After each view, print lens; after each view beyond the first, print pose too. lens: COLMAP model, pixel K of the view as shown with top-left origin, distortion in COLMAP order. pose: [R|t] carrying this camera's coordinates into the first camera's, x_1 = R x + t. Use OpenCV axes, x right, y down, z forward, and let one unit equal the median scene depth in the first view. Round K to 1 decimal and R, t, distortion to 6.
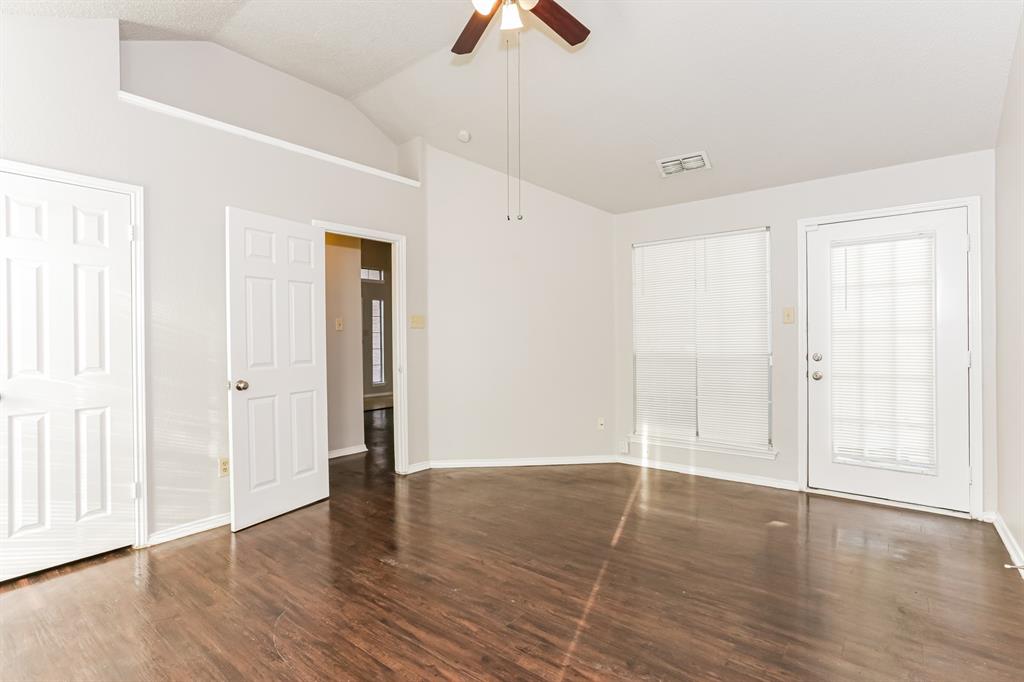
lens RADIAL K [[488.9, 0, 508.2], [0, 488.9, 335.9], [0, 0, 1]] dist [-0.026773, 0.000533]
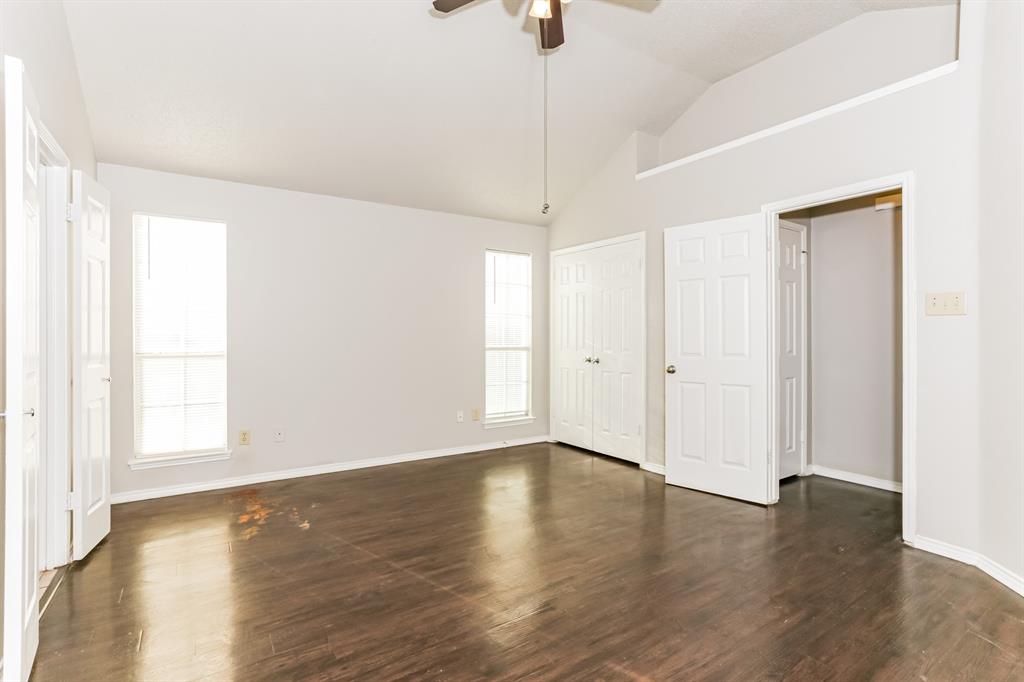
lens RADIAL K [[488.9, 0, 508.2], [0, 488.9, 335.9], [0, 0, 1]] dist [-0.026773, 0.000533]
pose [[-0.302448, 0.013958, -0.953064, 0.856662], [0.008902, 0.999891, 0.011819, -0.003826], [0.953124, -0.004910, -0.302539, 1.088249]]
